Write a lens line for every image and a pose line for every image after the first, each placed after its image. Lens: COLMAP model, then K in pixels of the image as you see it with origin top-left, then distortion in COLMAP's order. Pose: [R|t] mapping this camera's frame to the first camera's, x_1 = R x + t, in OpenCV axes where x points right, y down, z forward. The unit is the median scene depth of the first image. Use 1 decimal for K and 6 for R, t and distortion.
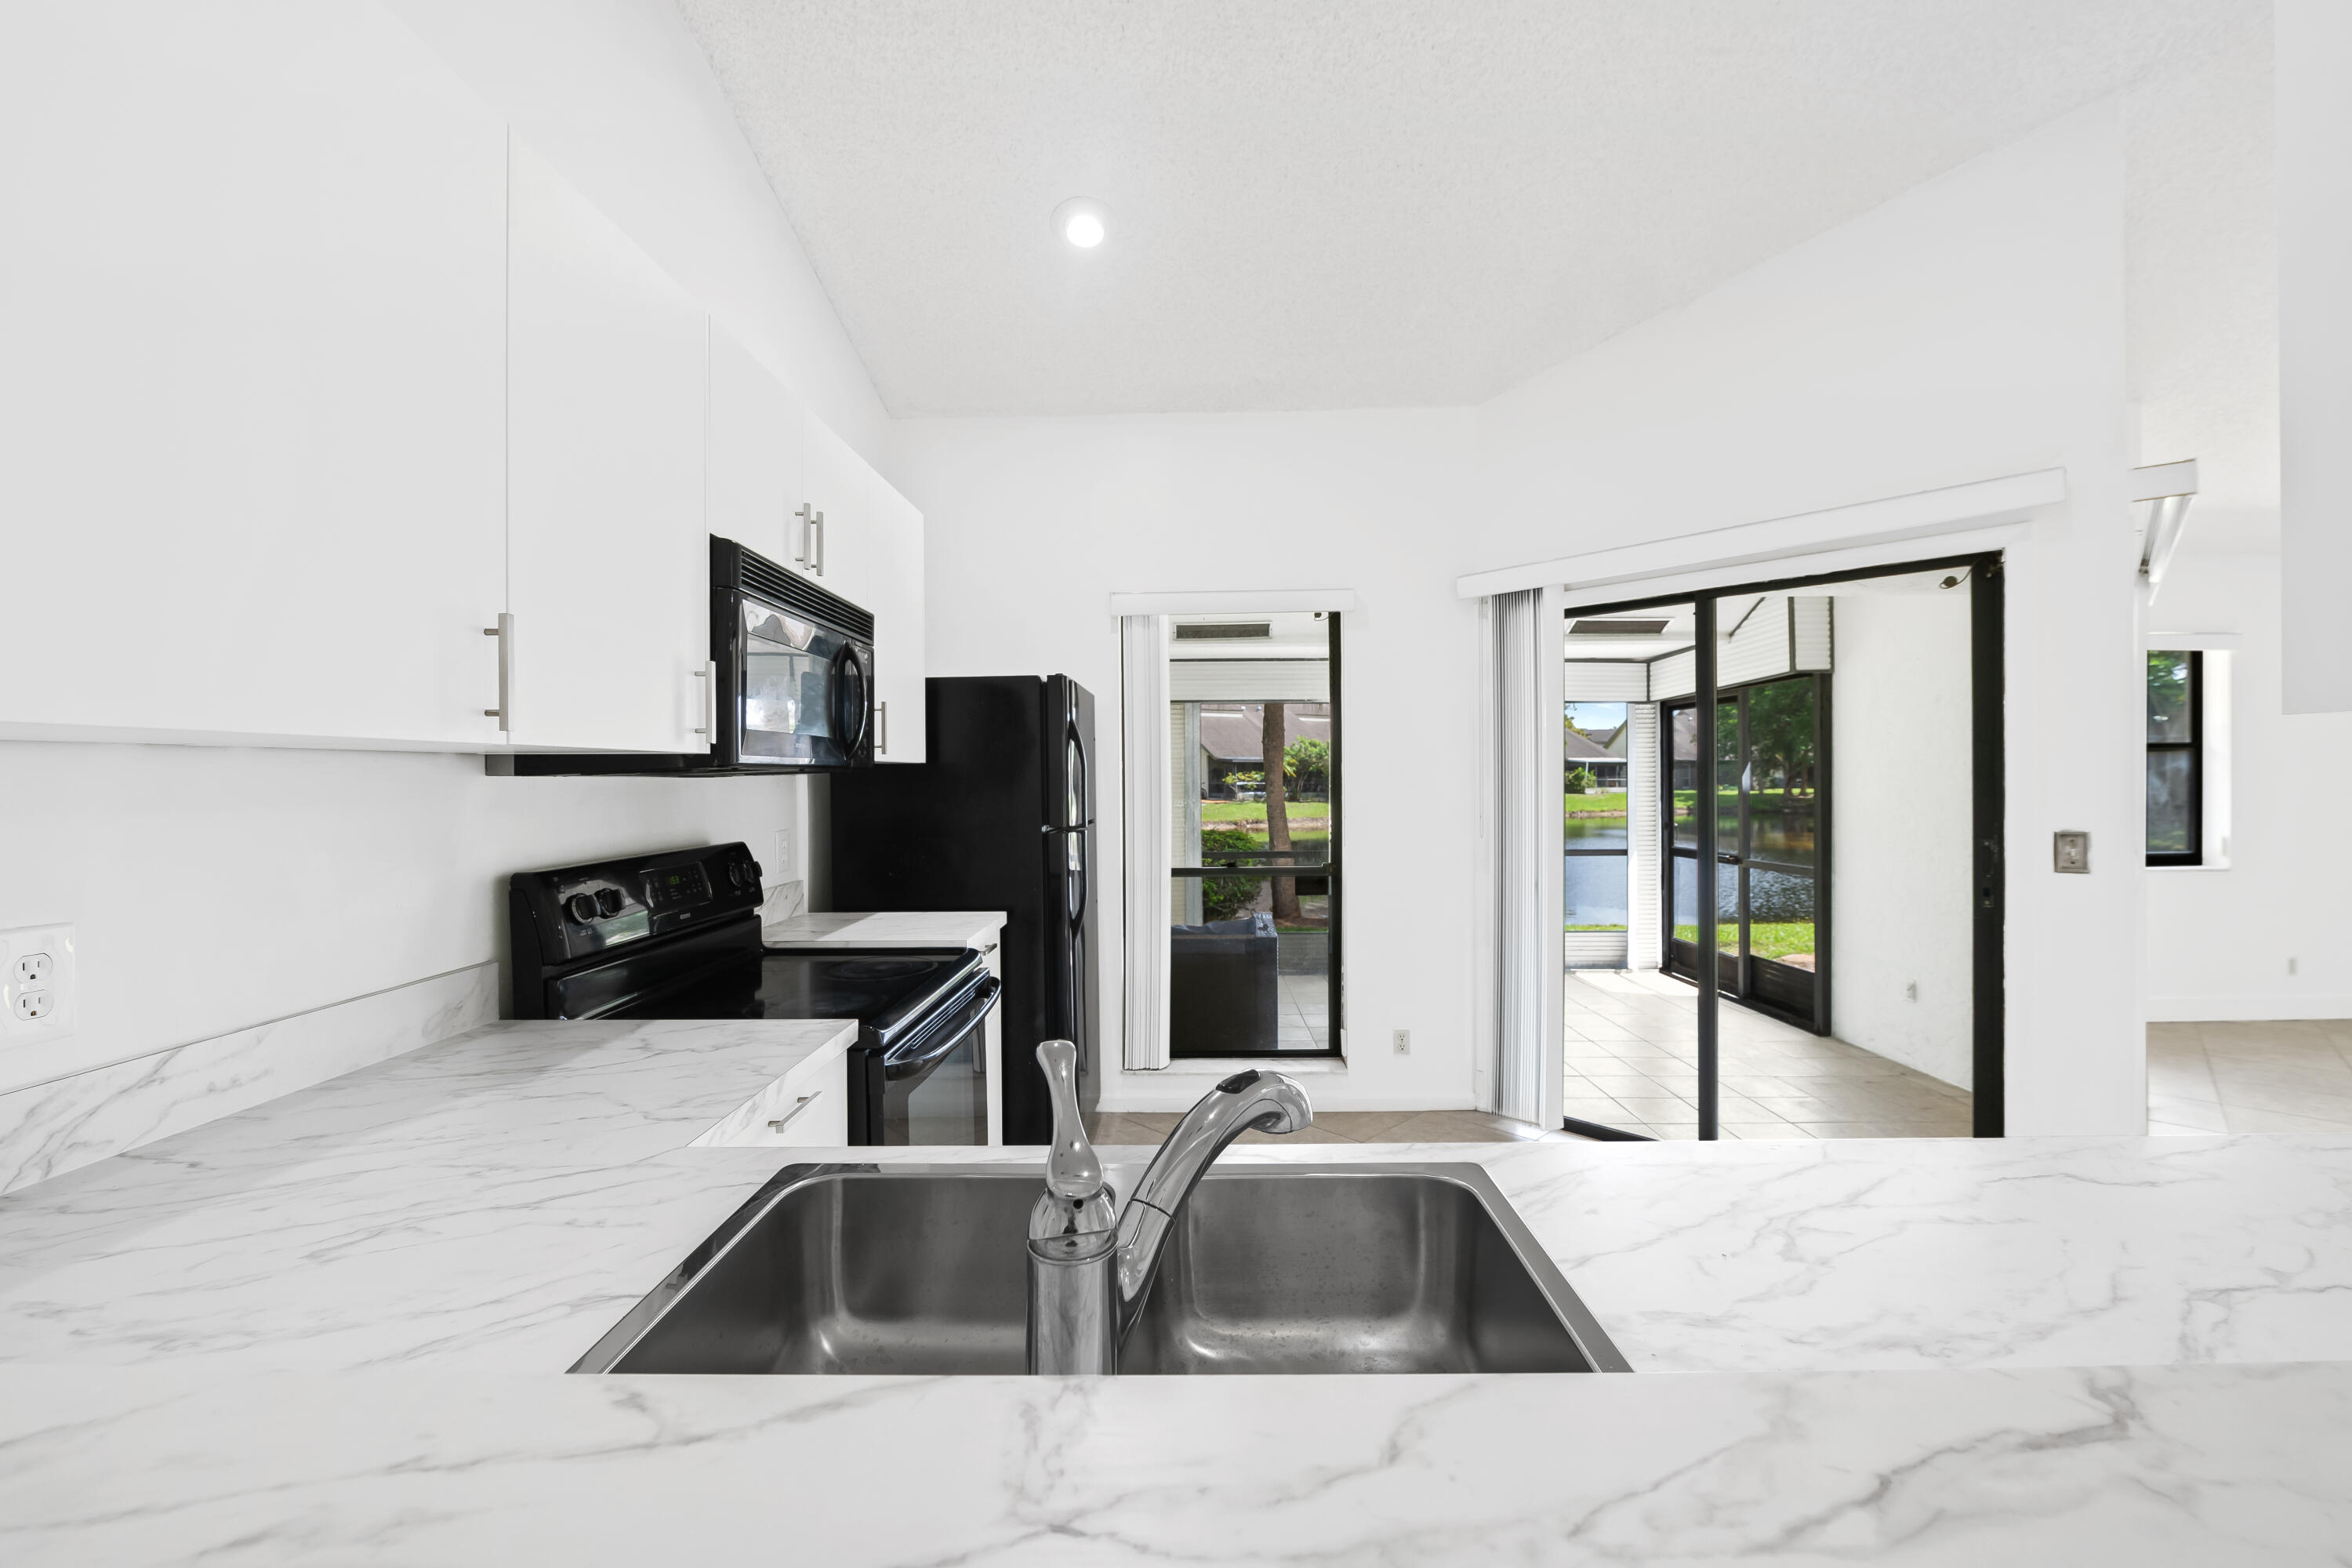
lens RADIAL K [[931.6, 0, 1195.2], [0, 931.6, 781.9], [0, 0, 1]] dist [0.002314, -0.002945]
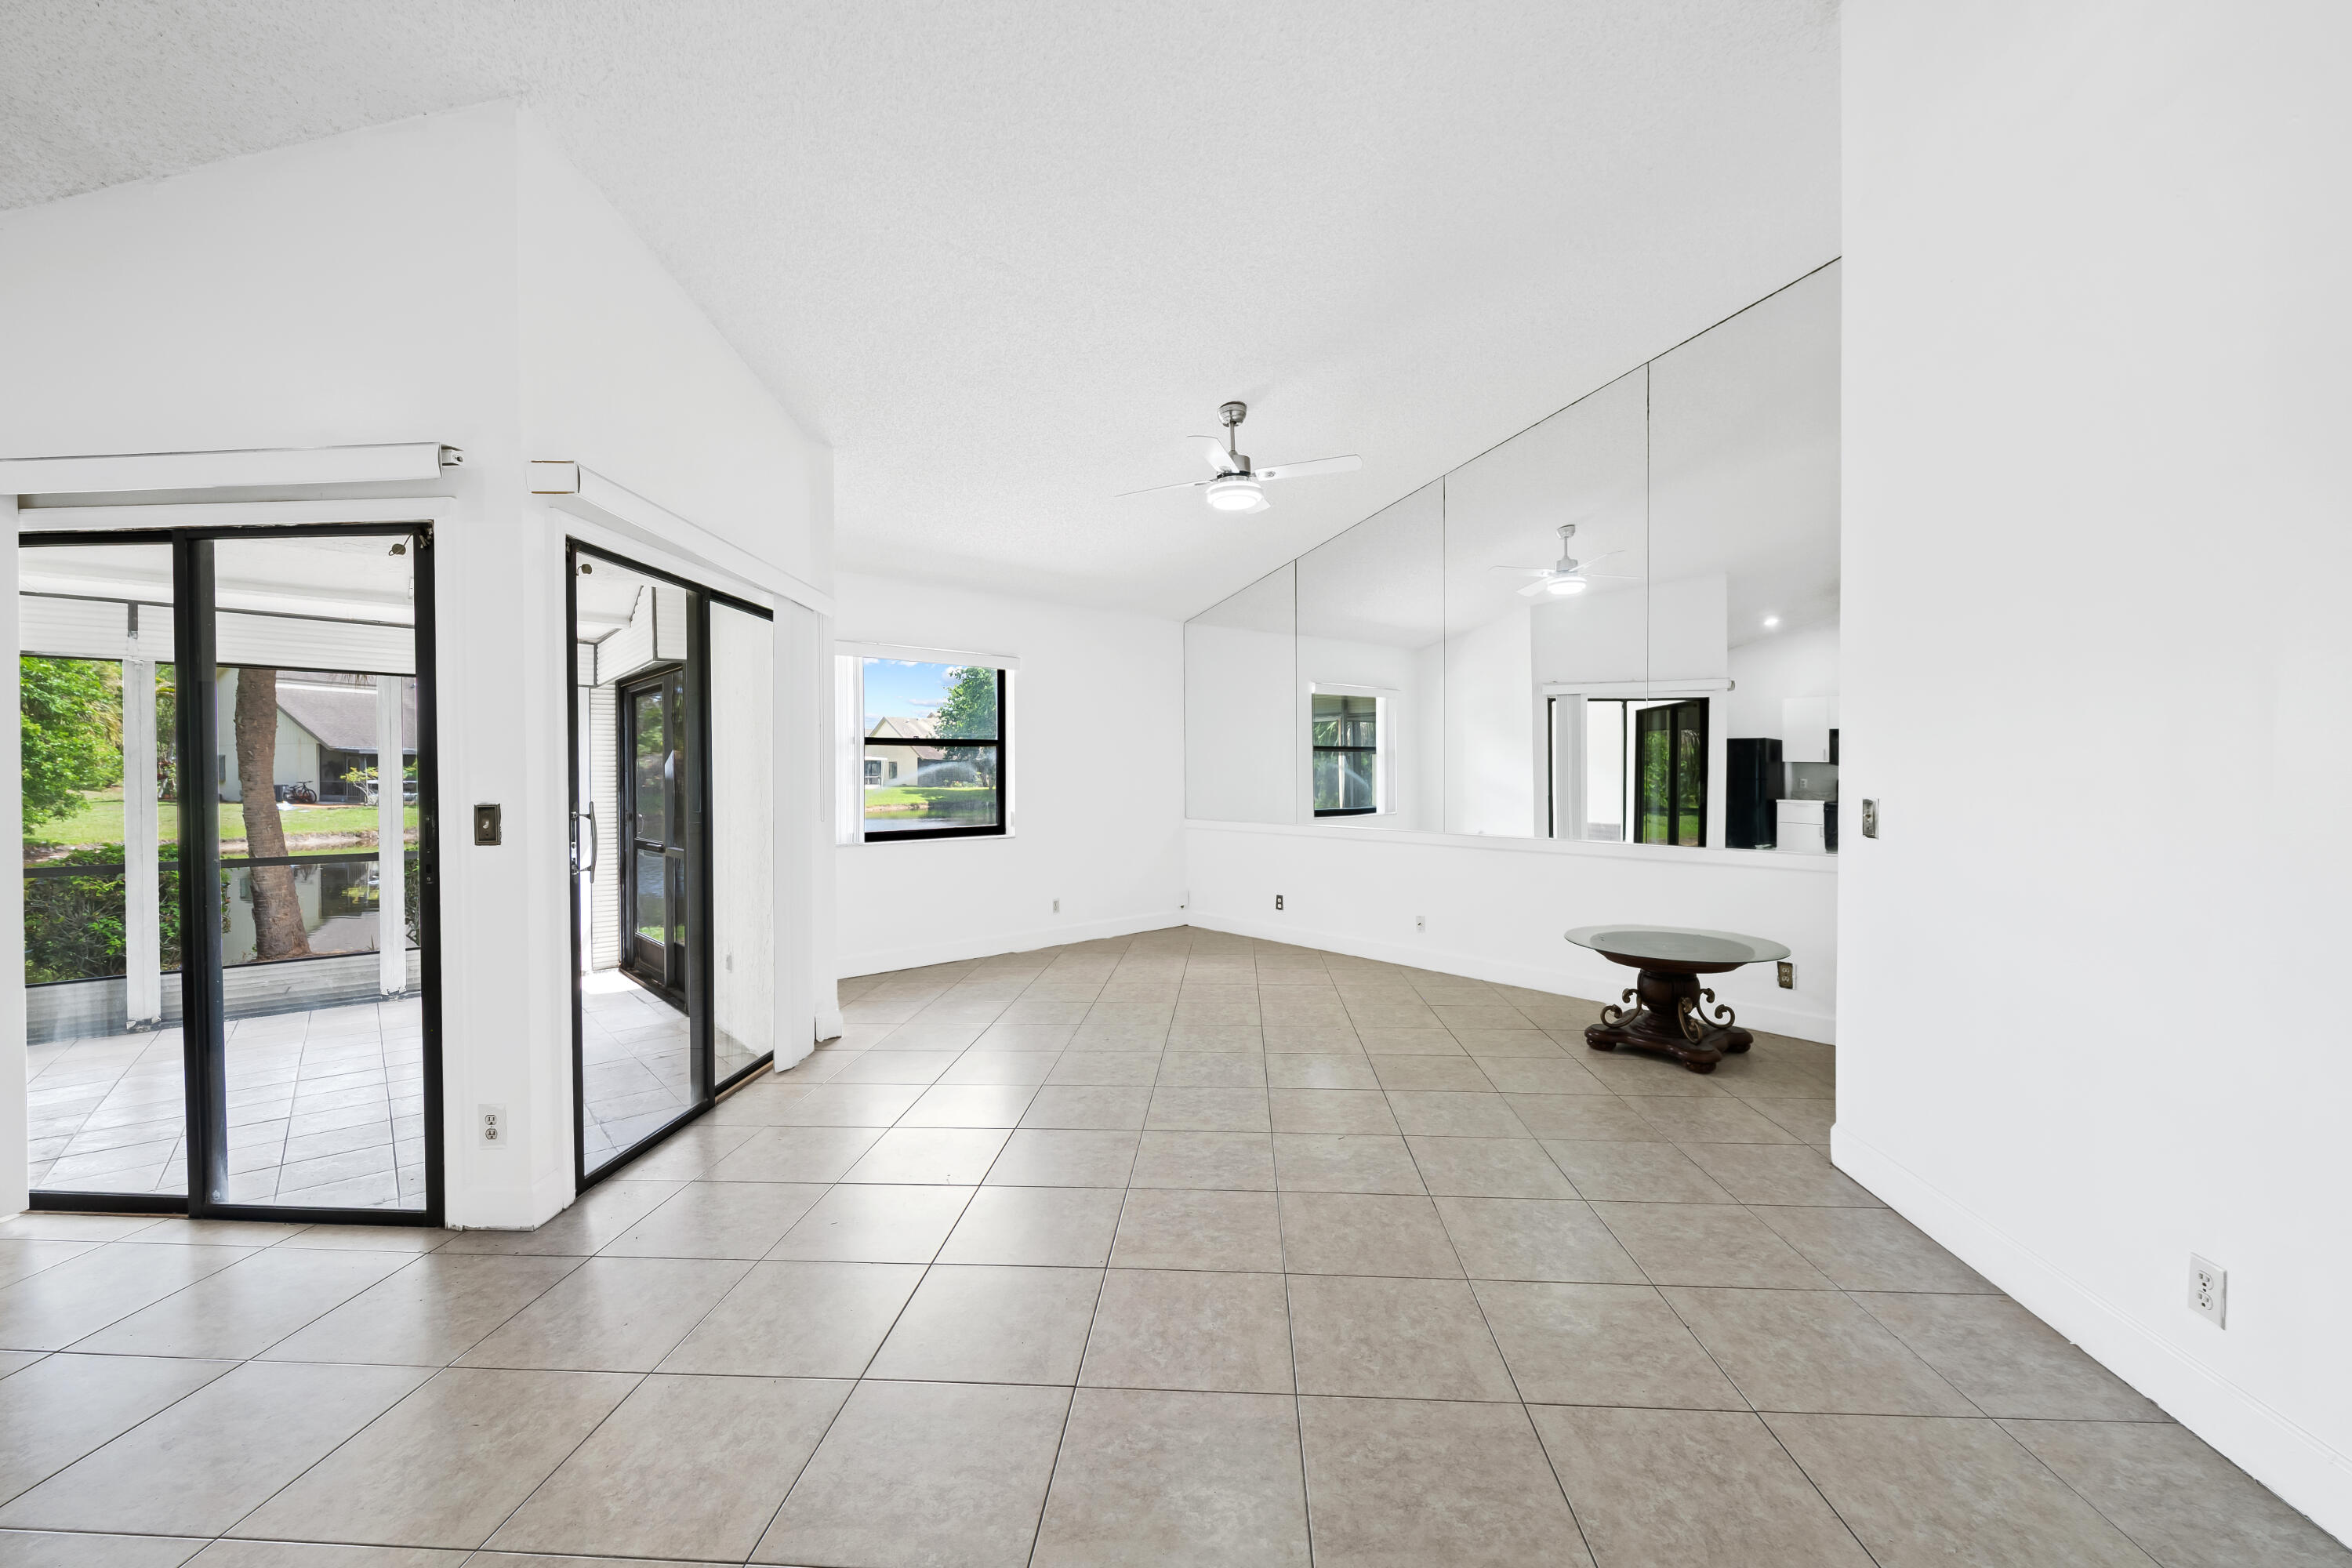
lens RADIAL K [[931.6, 0, 1191.7], [0, 931.6, 785.2], [0, 0, 1]] dist [0.002314, -0.002945]
pose [[0.748548, -0.003986, 0.663069, 0.544622], [0.001262, 0.999989, 0.004587, 0.018265], [-0.663079, -0.002597, 0.748545, -0.185145]]
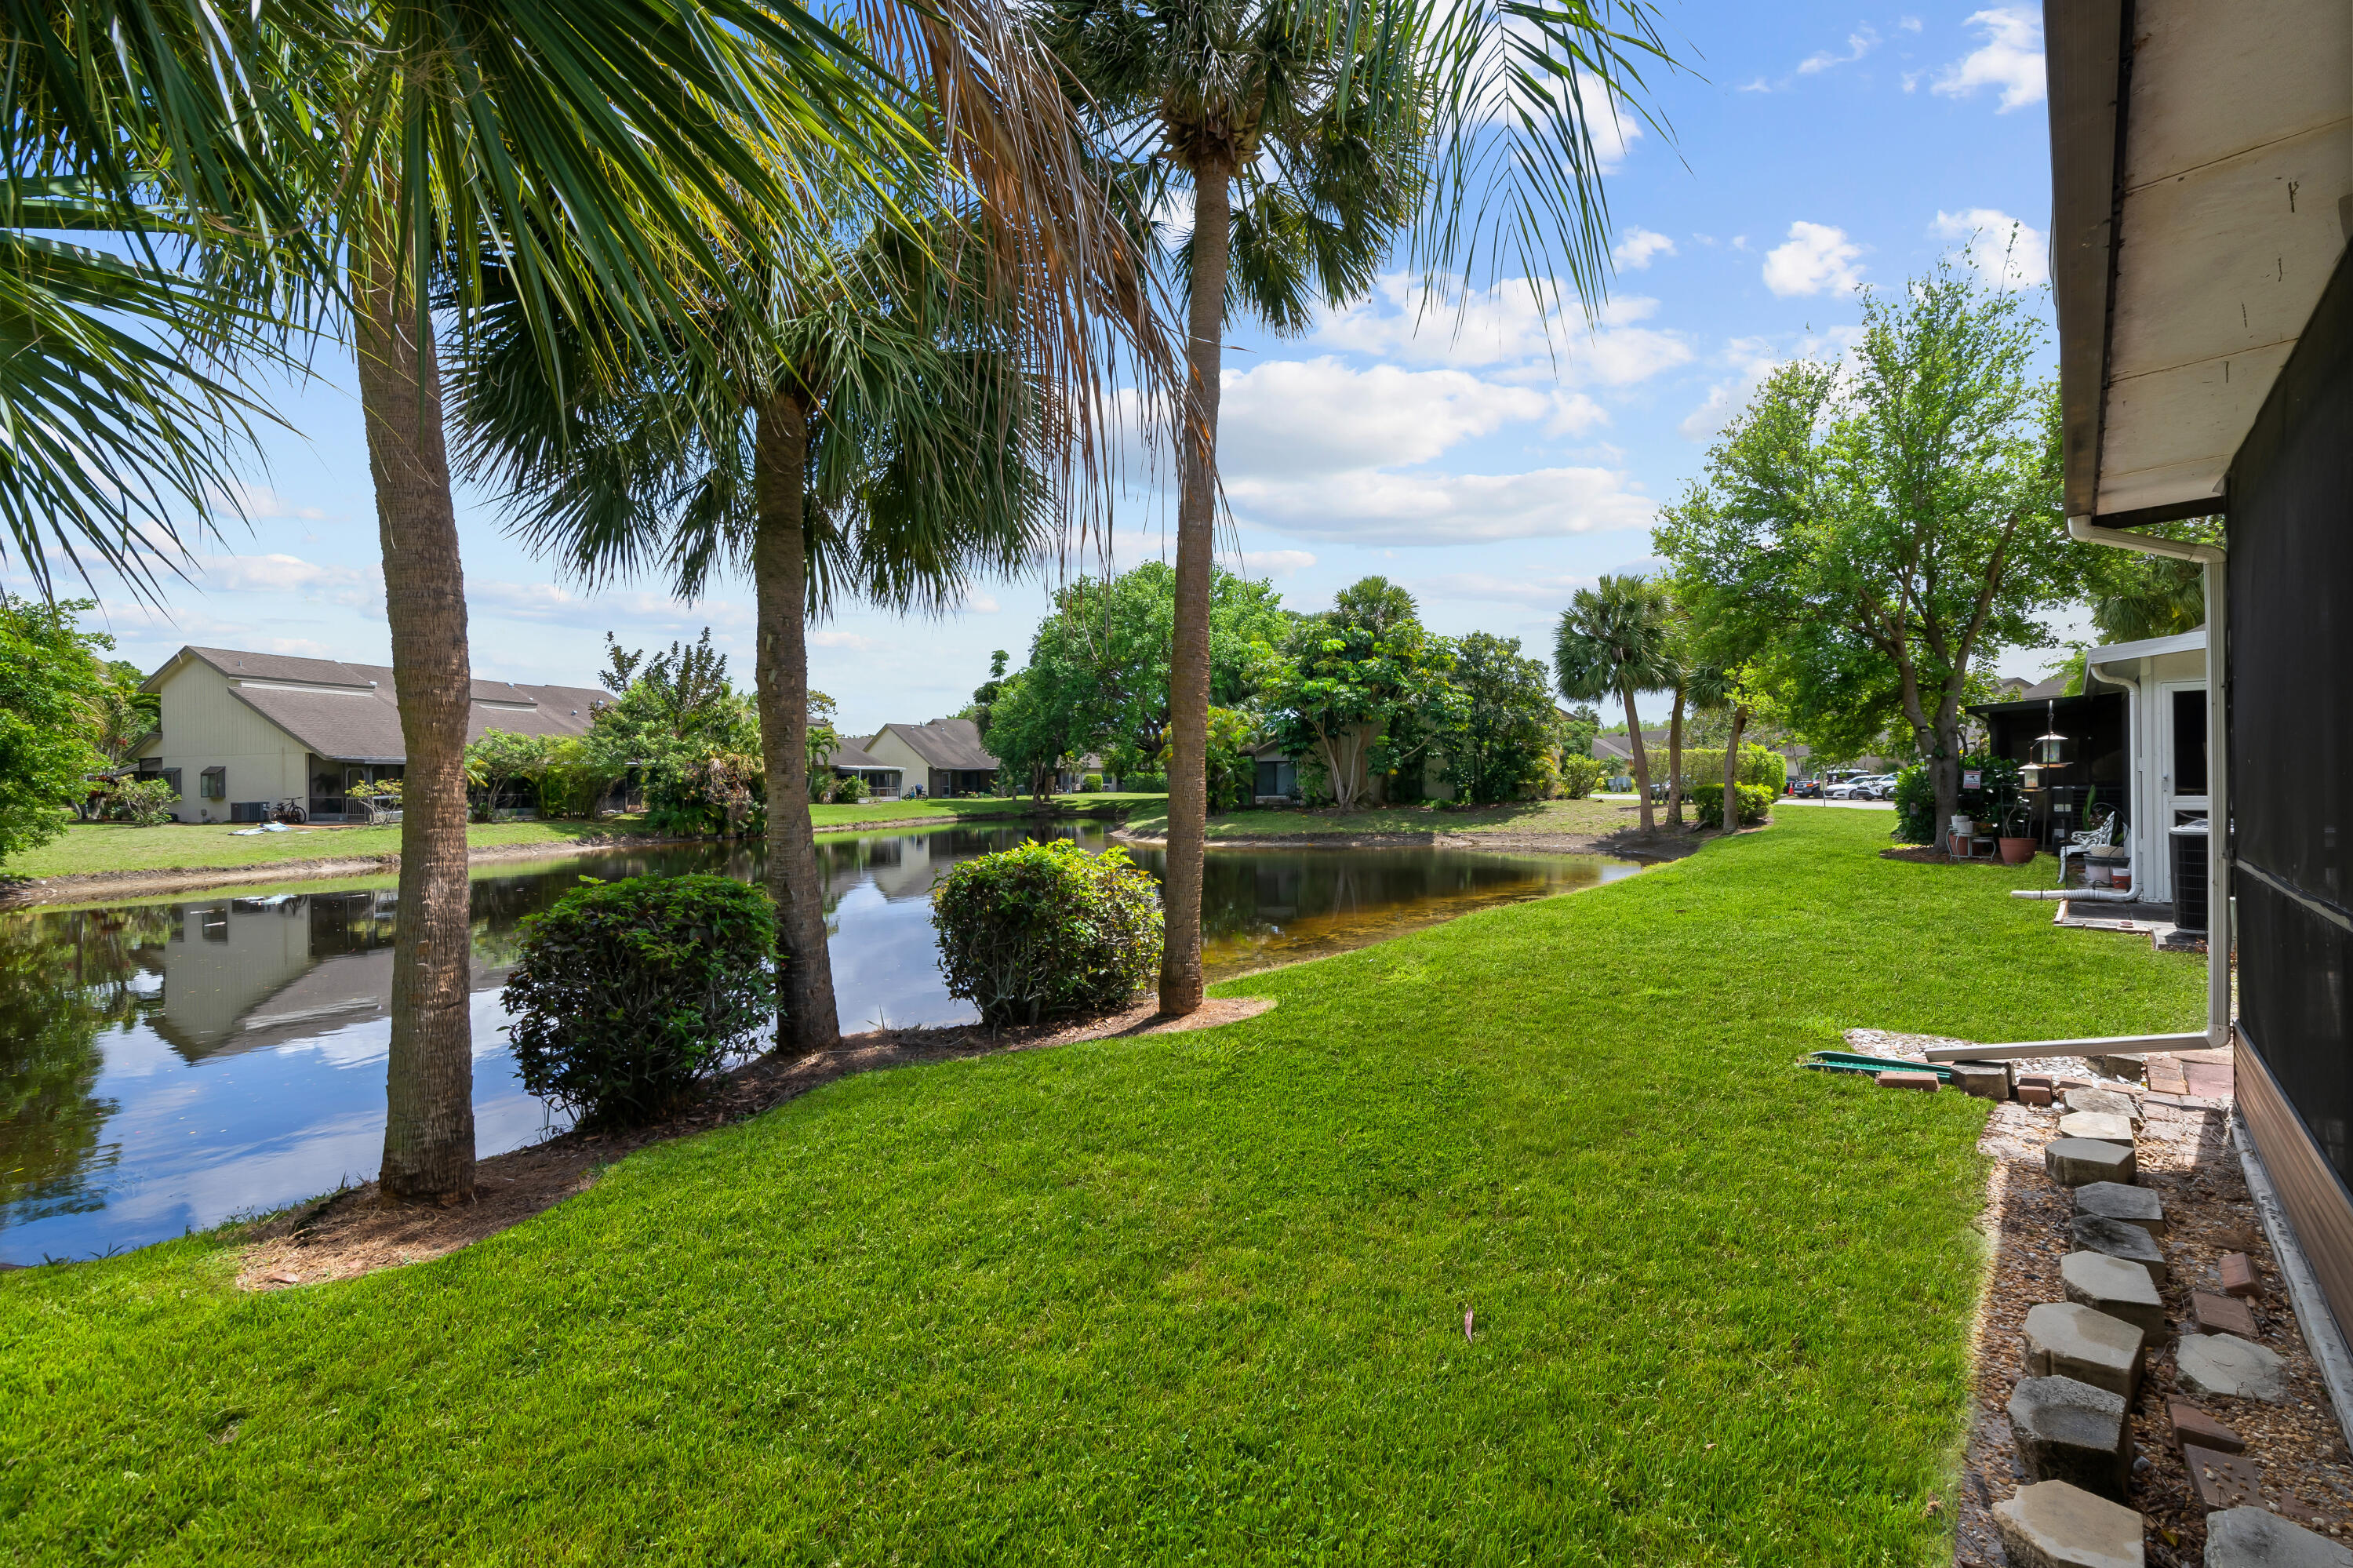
lens RADIAL K [[932.1, 0, 1174.2], [0, 932.1, 780.4], [0, 0, 1]] dist [0.002314, -0.002945]
pose [[0.694401, -0.002657, 0.719583, -0.430421], [0.014288, 0.999847, -0.010096, 0.053383], [-0.719446, 0.017292, 0.694333, 1.899237]]
